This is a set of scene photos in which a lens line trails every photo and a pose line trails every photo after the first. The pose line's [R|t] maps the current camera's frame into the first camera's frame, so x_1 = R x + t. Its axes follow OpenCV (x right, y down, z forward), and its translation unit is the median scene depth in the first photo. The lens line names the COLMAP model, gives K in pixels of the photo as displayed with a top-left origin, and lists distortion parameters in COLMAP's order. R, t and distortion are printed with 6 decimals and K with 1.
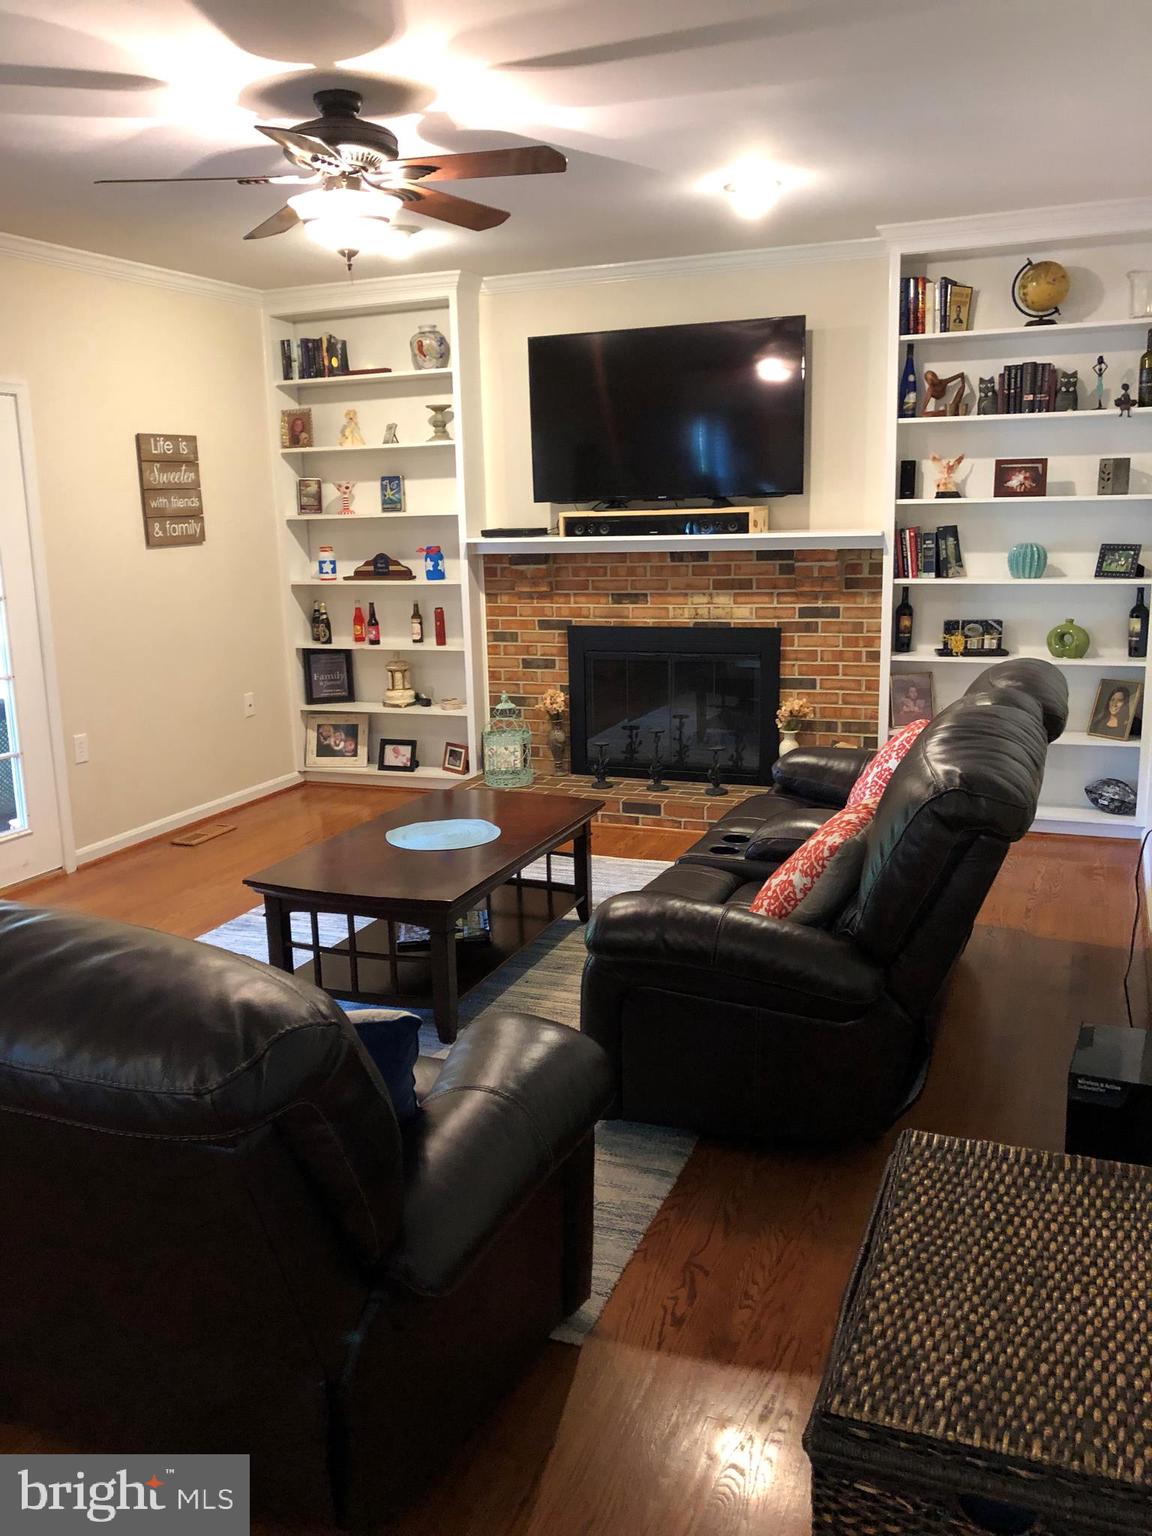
lens RADIAL K [[1266.3, 0, 575.3], [0, 1266.3, 779.0], [0, 0, 1]] dist [0.042361, -0.057068]
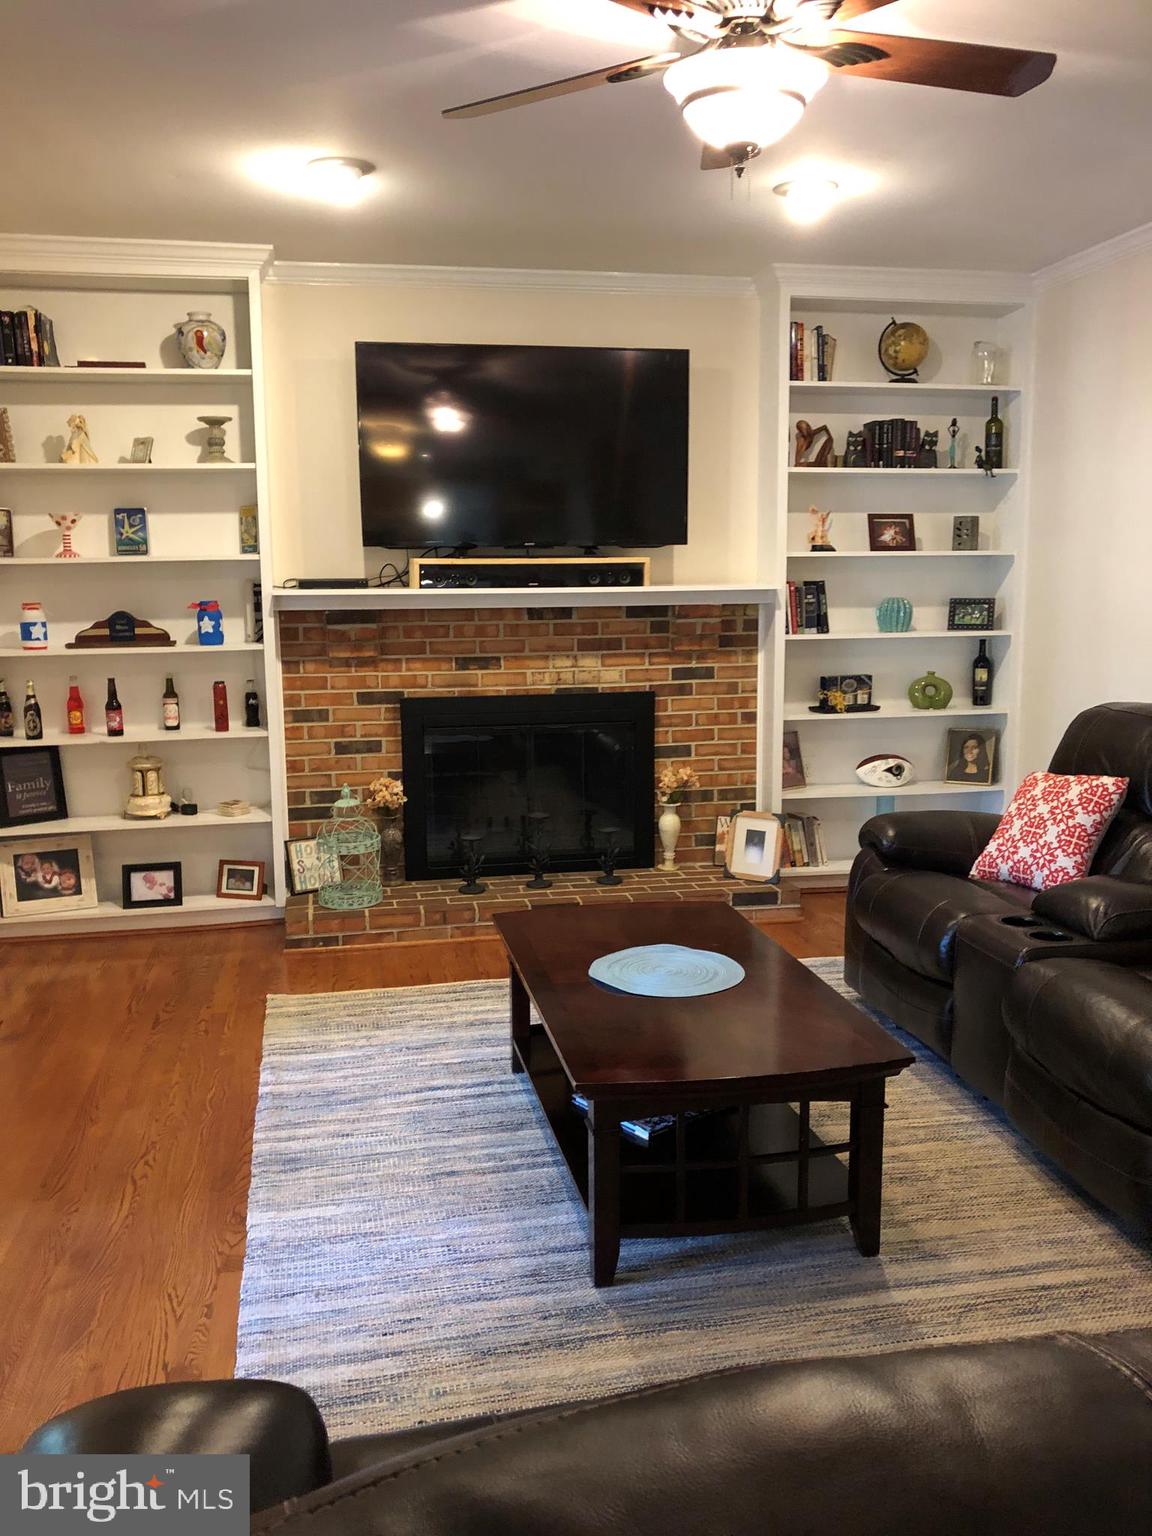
lens RADIAL K [[1266.3, 0, 563.1], [0, 1266.3, 781.5], [0, 0, 1]] dist [0.042361, -0.057068]
pose [[0.837091, -0.069917, 0.542578, -0.379925], [0.106750, 0.993610, -0.036656, -0.029148], [-0.536548, 0.088604, 0.839205, 0.282854]]
